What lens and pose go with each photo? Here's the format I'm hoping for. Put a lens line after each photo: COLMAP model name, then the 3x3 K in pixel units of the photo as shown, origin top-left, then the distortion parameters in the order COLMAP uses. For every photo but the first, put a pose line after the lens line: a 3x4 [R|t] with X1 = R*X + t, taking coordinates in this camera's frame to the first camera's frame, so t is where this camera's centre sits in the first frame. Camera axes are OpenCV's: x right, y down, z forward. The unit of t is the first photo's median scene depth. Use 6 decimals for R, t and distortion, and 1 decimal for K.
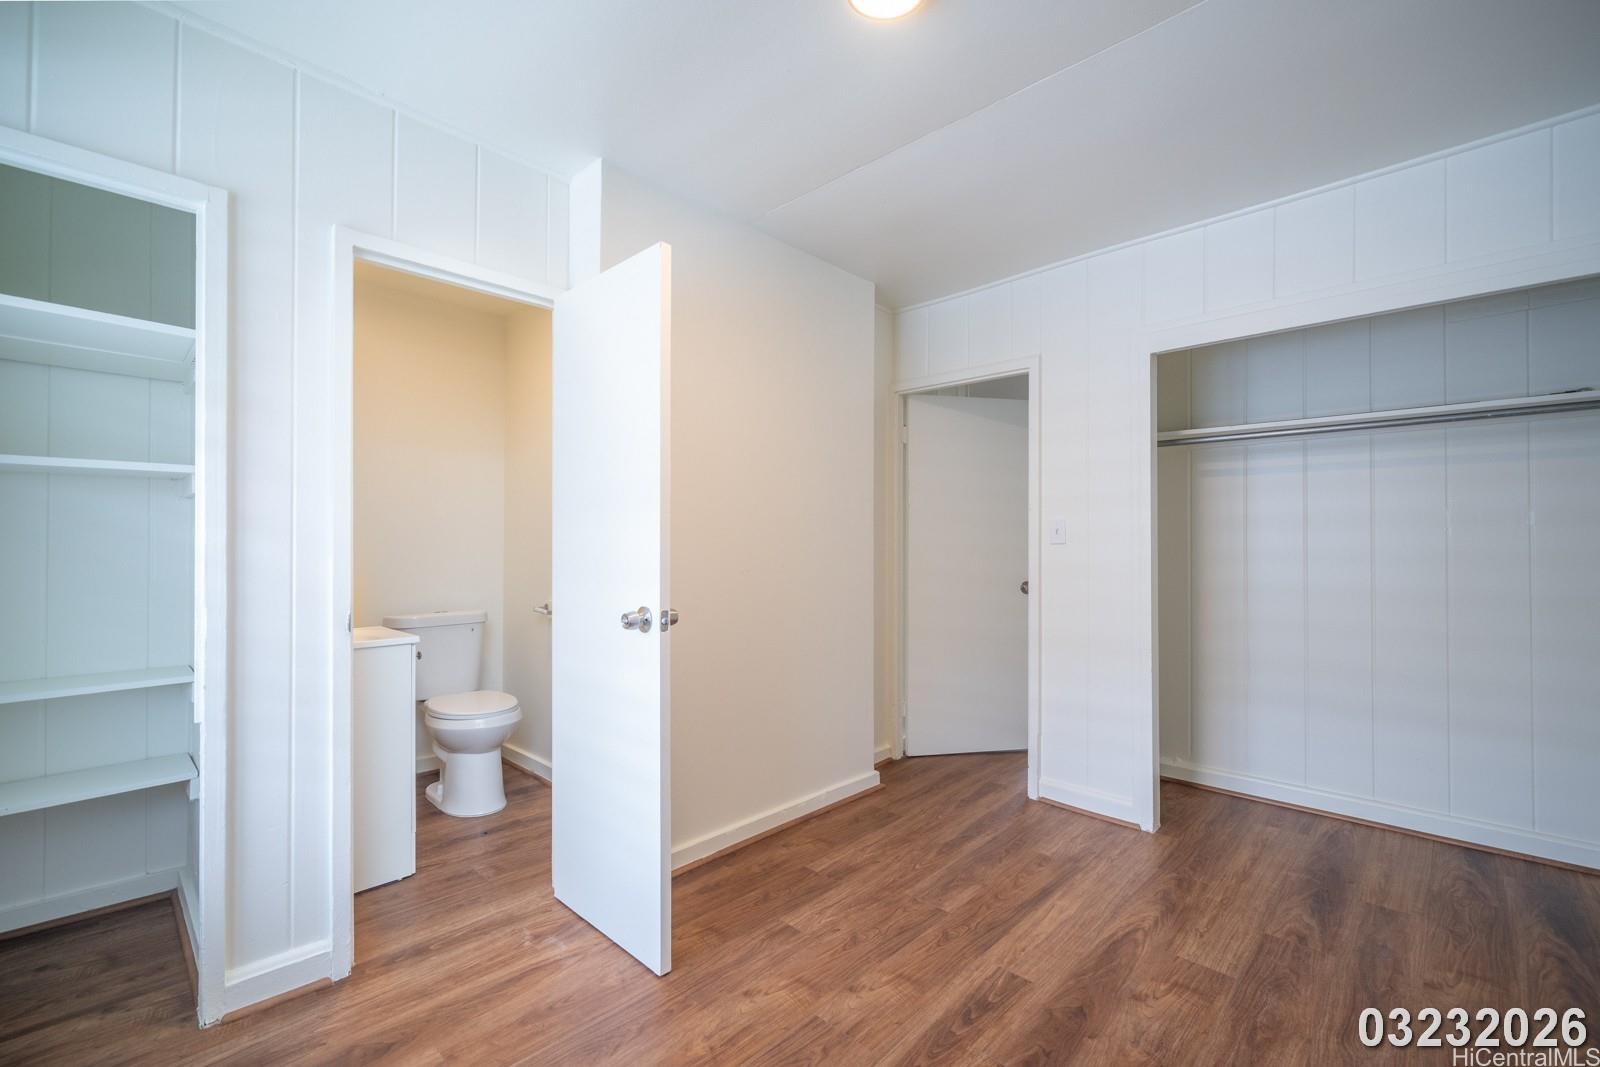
lens RADIAL K [[683.5, 0, 793.8], [0, 683.5, 533.2], [0, 0, 1]] dist [-0.001472, 0.000398]
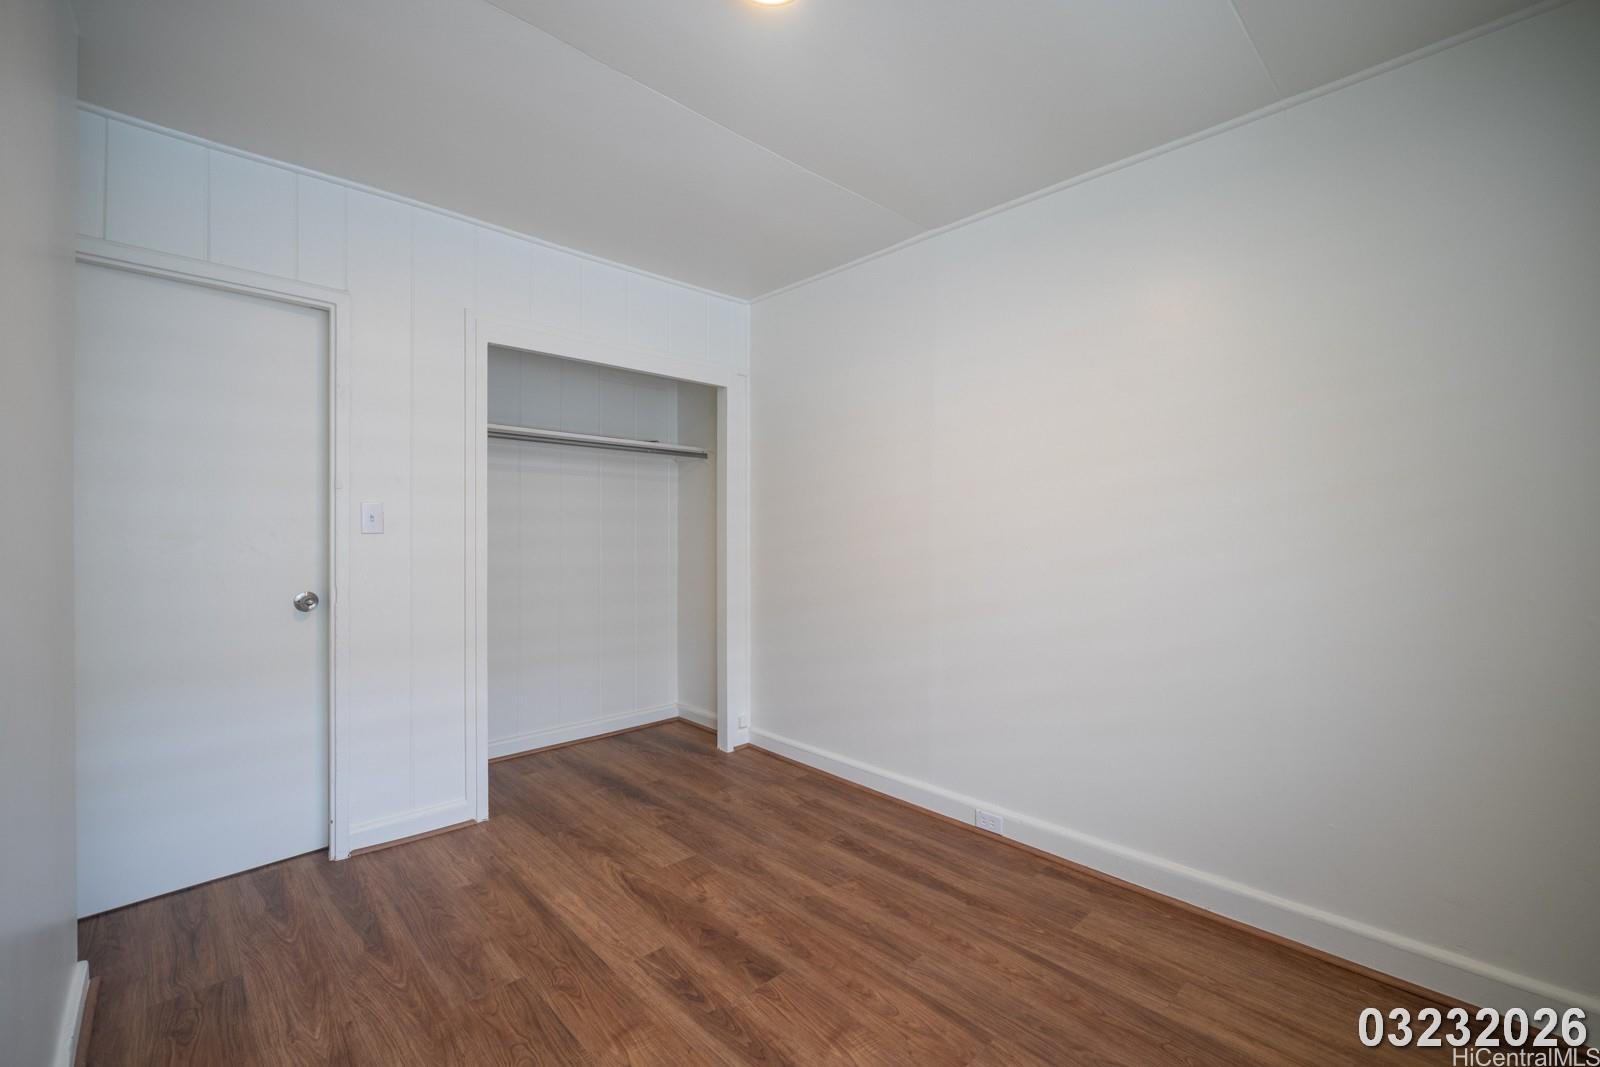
lens RADIAL K [[683.5, 0, 815.7], [0, 683.5, 542.7], [0, 0, 1]] dist [-0.001472, 0.000398]
pose [[0.027296, -0.020998, 0.999407, -0.544642], [-0.014488, 0.999666, 0.021399, -0.000394], [-0.999522, -0.015063, 0.026982, 0.579499]]
